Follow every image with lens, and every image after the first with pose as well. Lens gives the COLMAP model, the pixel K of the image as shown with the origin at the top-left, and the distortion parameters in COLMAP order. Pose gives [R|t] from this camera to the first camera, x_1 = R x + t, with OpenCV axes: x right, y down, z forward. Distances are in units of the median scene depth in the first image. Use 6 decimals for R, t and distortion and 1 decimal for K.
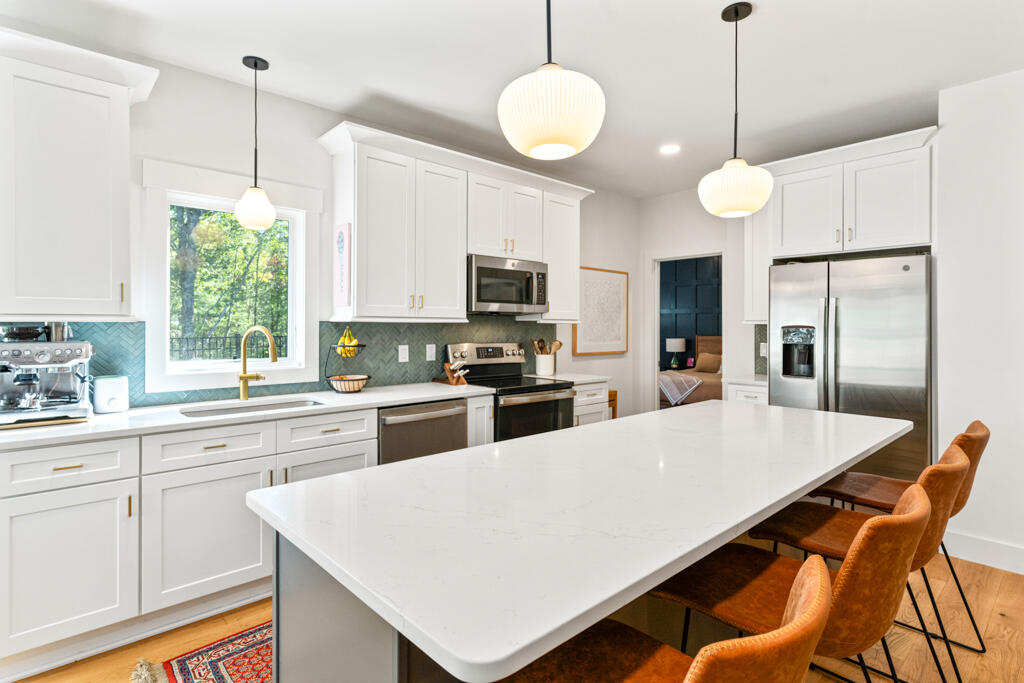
lens RADIAL K [[526.7, 0, 524.3], [0, 526.7, 322.2], [0, 0, 1]] dist [0.003043, 0.000953]
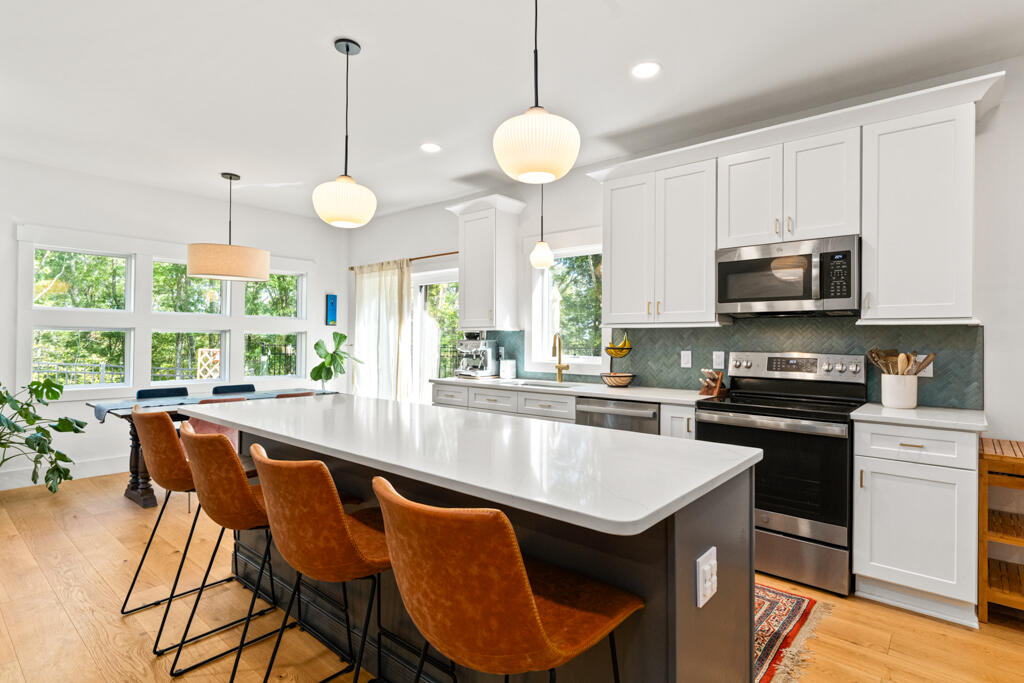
lens RADIAL K [[518.2, 0, 513.1], [0, 518.2, 335.6], [0, 0, 1]] dist [0.002596, -0.000075]
pose [[0.109245, -0.012850, -0.993932, 0.746331], [-0.001815, 0.999912, -0.013127, 0.028951], [0.994013, 0.003238, 0.109212, 0.576827]]
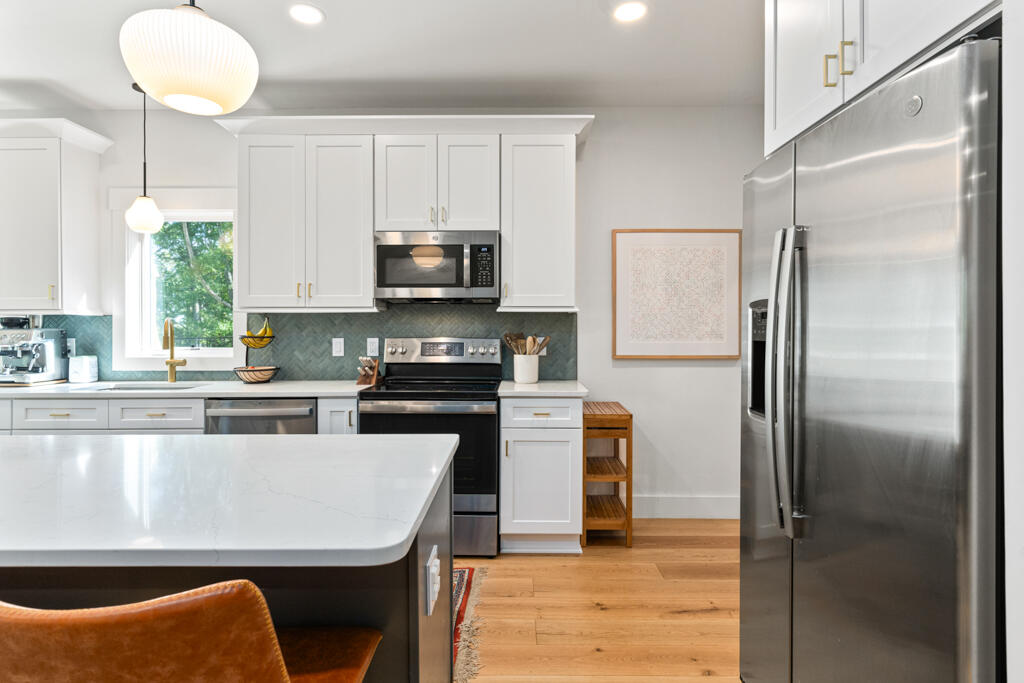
lens RADIAL K [[545.9, 0, 512.1], [0, 545.9, 327.2], [0, 0, 1]] dist [0.003164, 0.000349]
pose [[0.722646, -0.007370, -0.691179, 0.680391], [0.008993, 0.999959, -0.001261, 0.029186], [0.691160, -0.005305, 0.722683, 0.529529]]
